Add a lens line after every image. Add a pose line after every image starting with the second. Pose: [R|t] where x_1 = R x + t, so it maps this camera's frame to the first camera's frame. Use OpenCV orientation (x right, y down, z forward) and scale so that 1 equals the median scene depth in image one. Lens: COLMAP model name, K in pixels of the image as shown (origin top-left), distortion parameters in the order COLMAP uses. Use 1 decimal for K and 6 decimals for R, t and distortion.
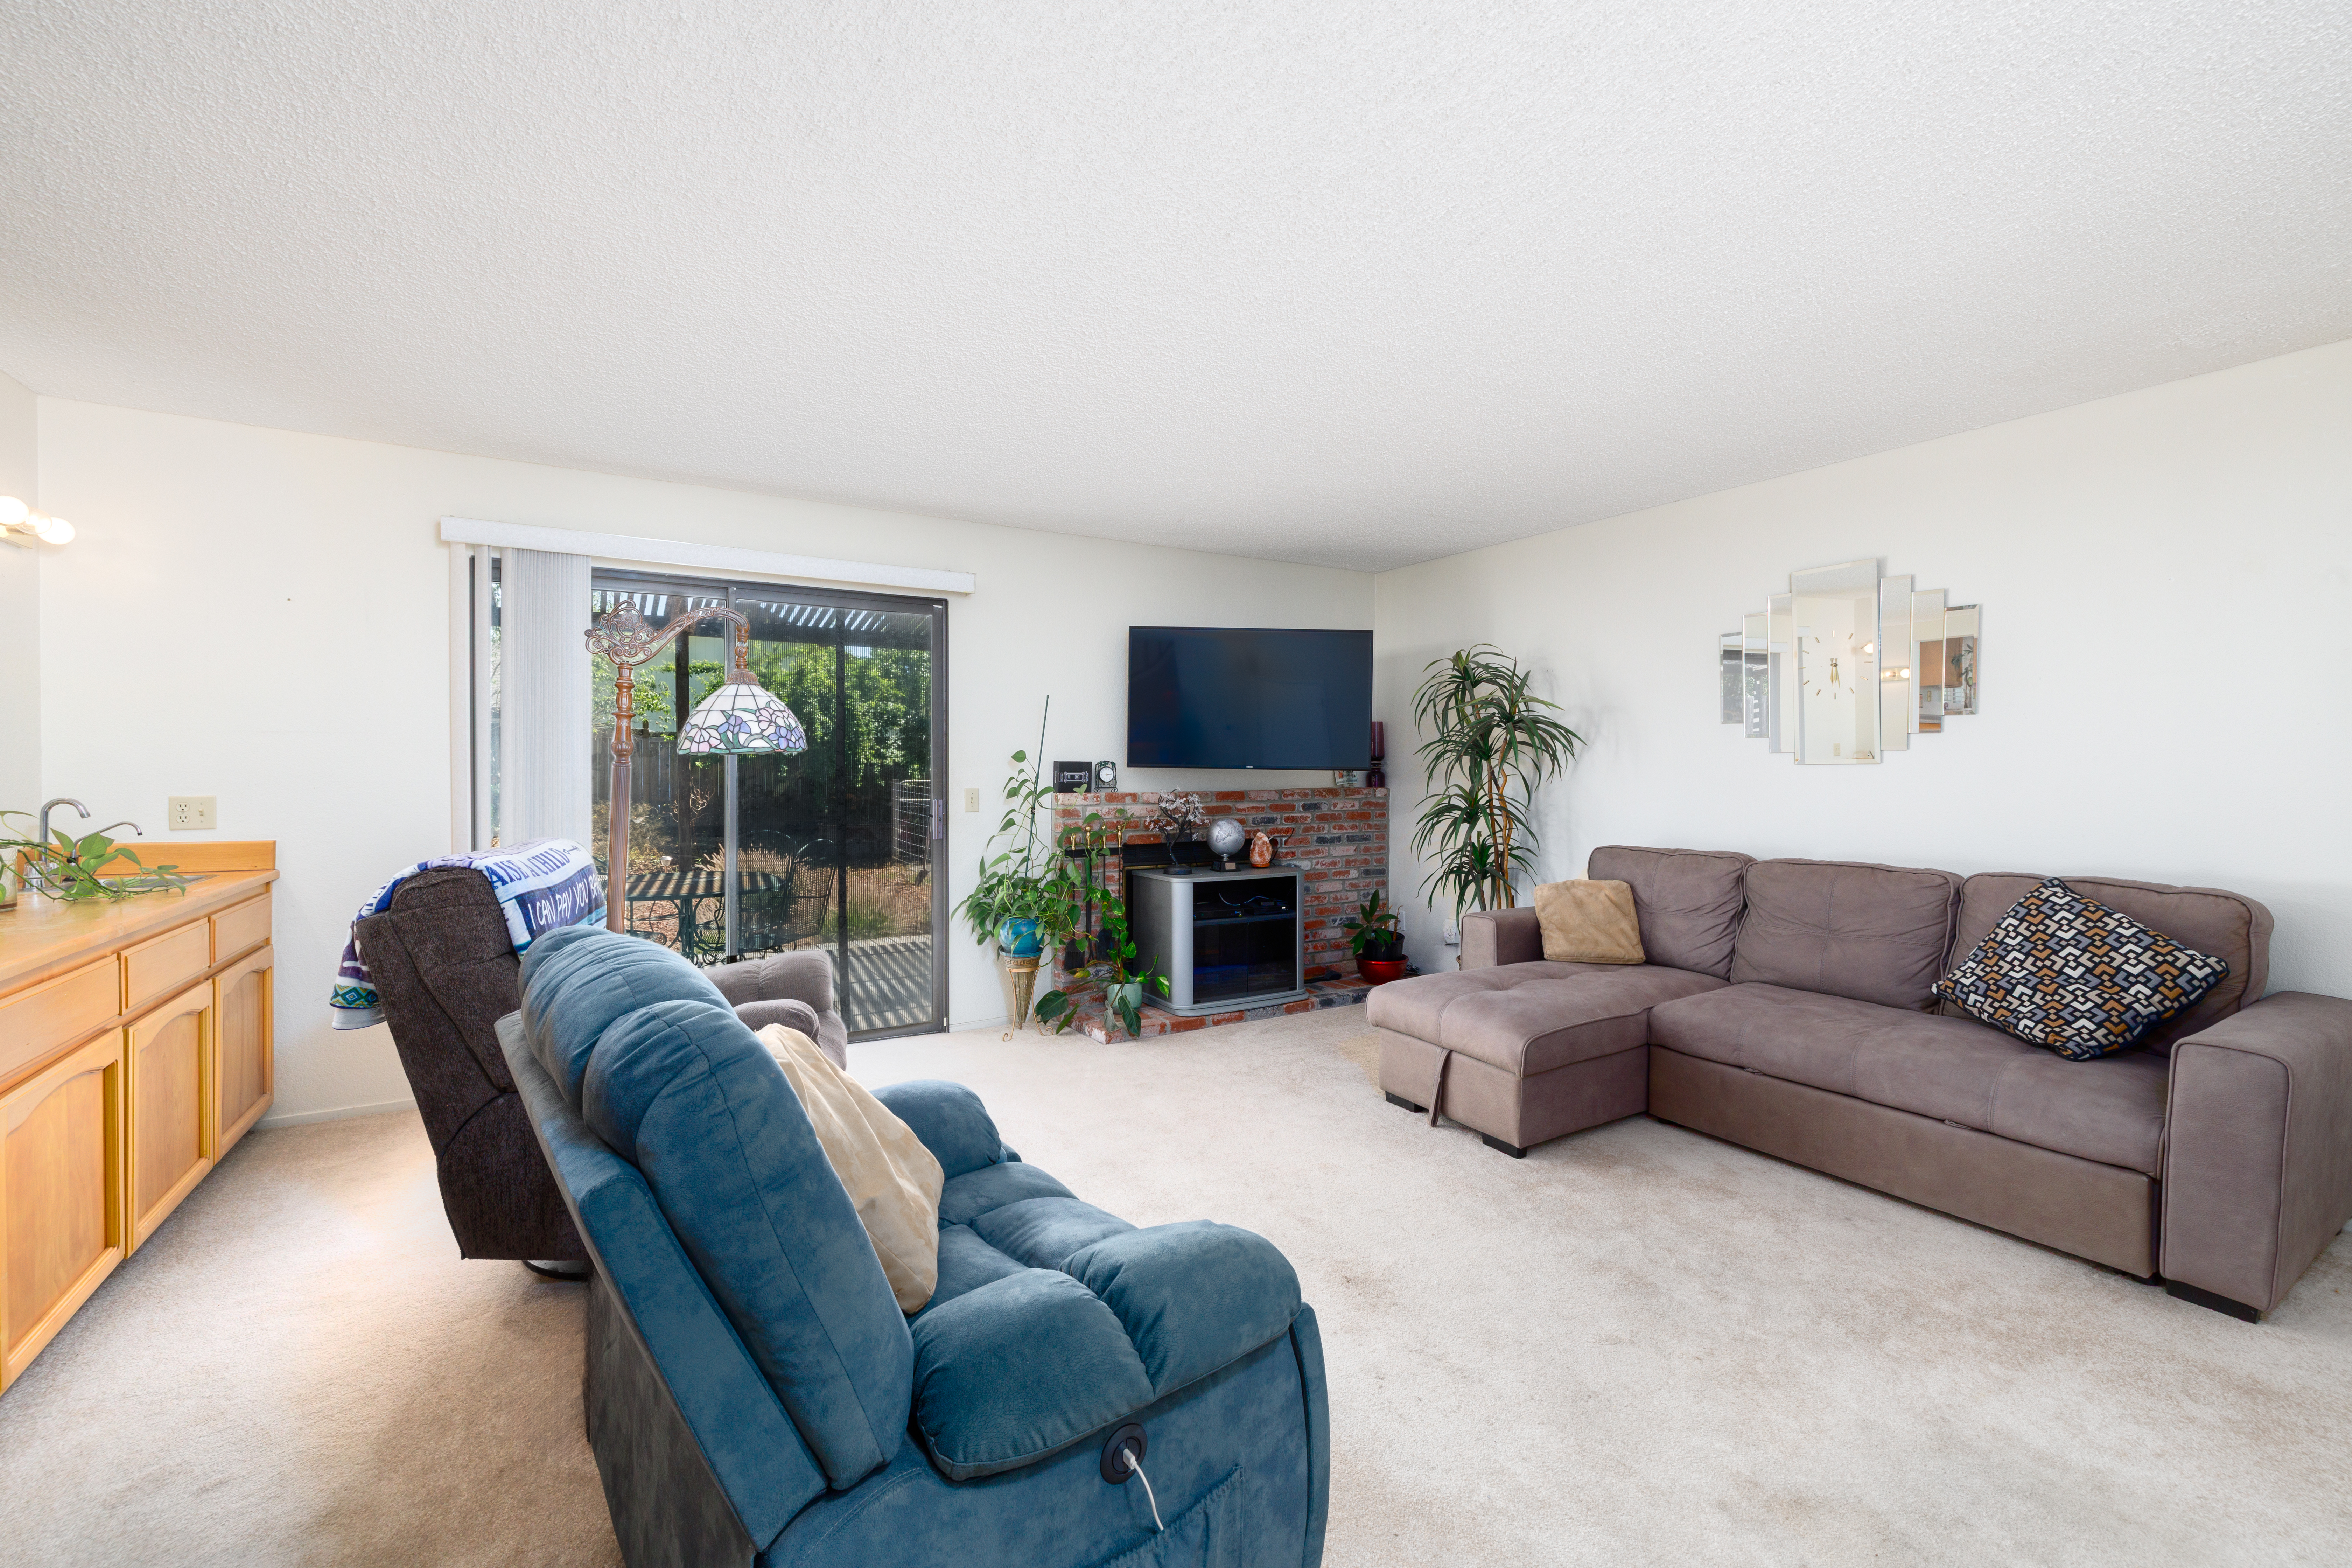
lens RADIAL K [[1015.4, 0, 1174.8], [0, 1015.4, 774.2], [0, 0, 1]] dist [-0.000178, 0.000705]
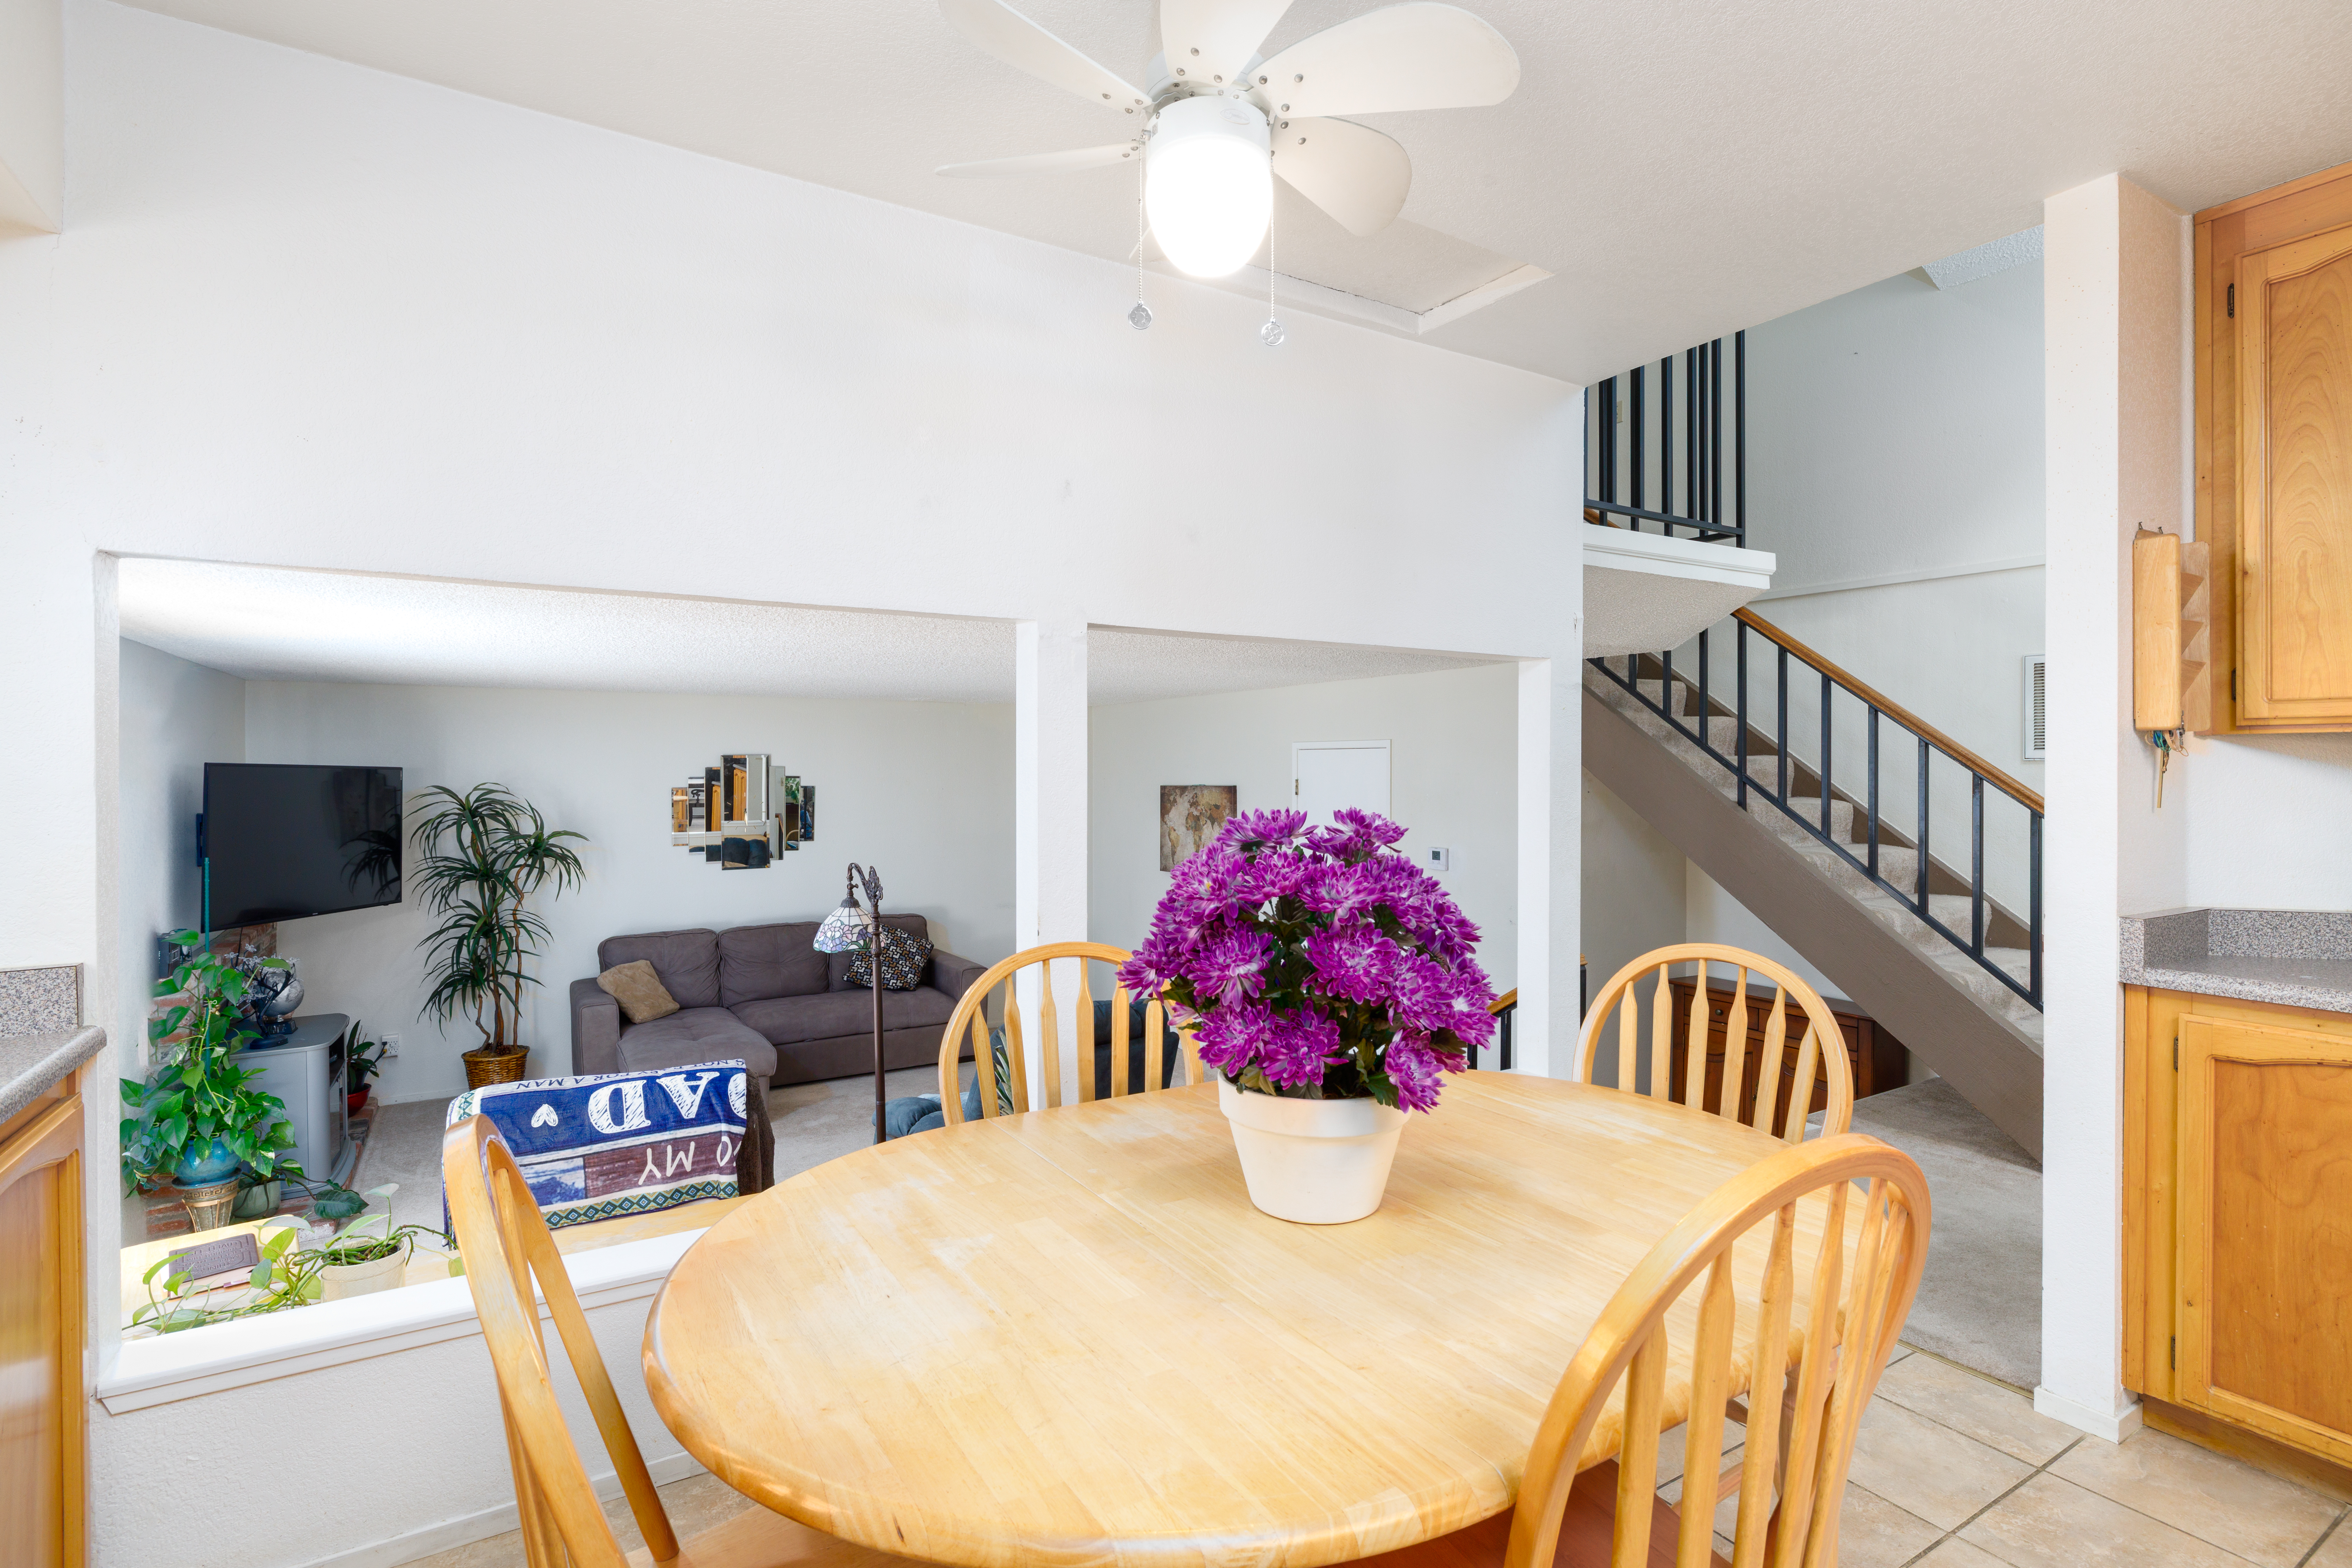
lens RADIAL K [[1136.2, 0, 1185.5], [0, 1136.2, 778.9], [0, 0, 1]] dist [-0.001960, -0.000752]
pose [[-0.016029, -0.005804, 0.999855, -1.268630], [0.013204, 0.999895, 0.006016, -0.161890], [-0.999784, 0.013299, -0.015951, 0.265990]]
